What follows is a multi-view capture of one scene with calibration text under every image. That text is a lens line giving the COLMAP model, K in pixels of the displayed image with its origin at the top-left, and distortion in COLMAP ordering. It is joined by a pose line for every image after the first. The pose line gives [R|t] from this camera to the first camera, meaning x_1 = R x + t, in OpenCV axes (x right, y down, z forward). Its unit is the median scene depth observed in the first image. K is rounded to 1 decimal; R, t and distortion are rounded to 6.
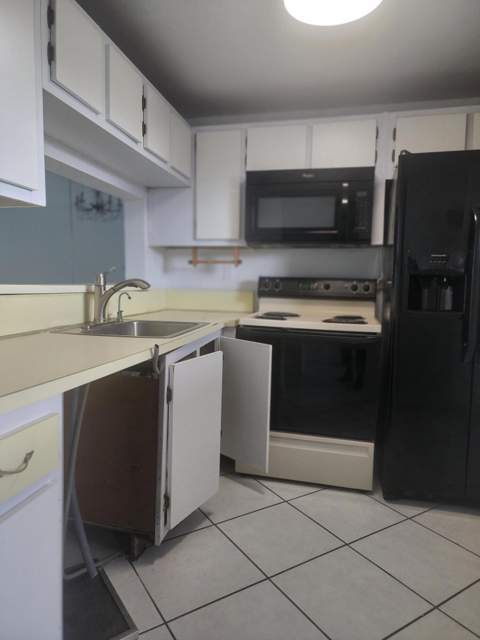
lens RADIAL K [[430.0, 0, 237.7], [0, 430.0, 317.7], [0, 0, 1]] dist [0.017947, -0.015217]
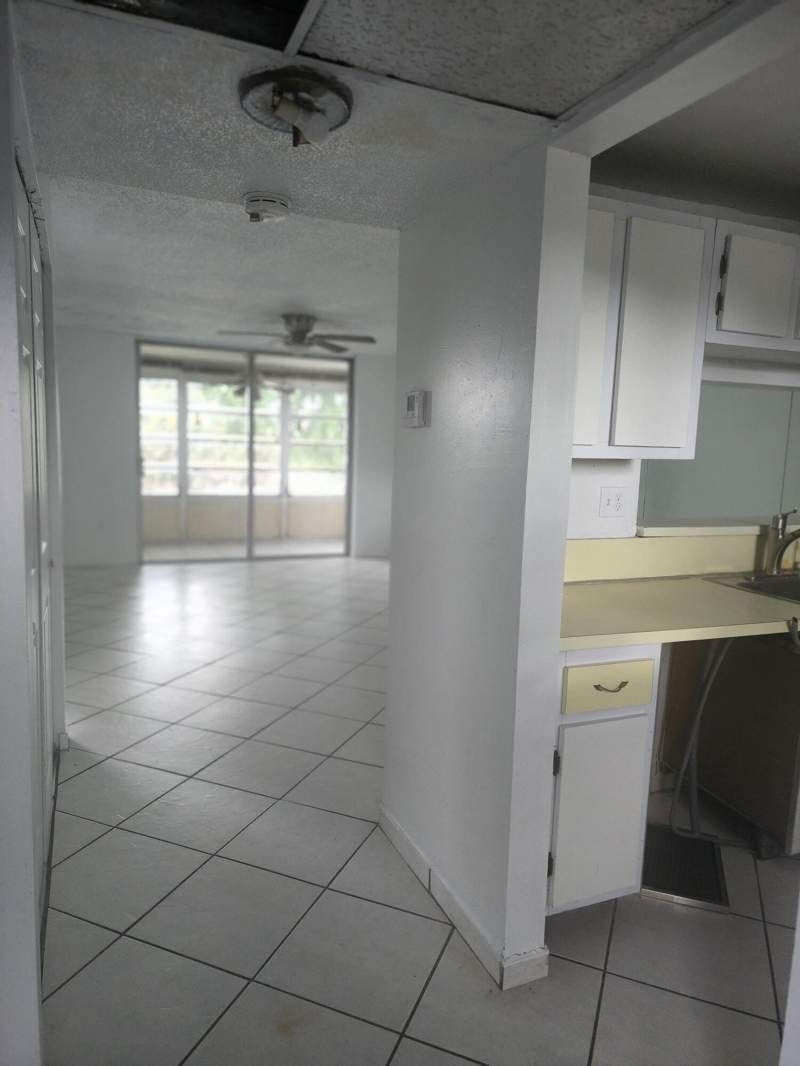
lens RADIAL K [[716.3, 0, 401.7], [0, 716.3, 538.2], [0, 0, 1]] dist [0.017947, -0.015217]
pose [[0.586629, 0.113490, -0.801864, 0.483554], [-0.087143, 0.993229, 0.076822, -0.136119], [0.805153, 0.024811, 0.592547, -0.503203]]
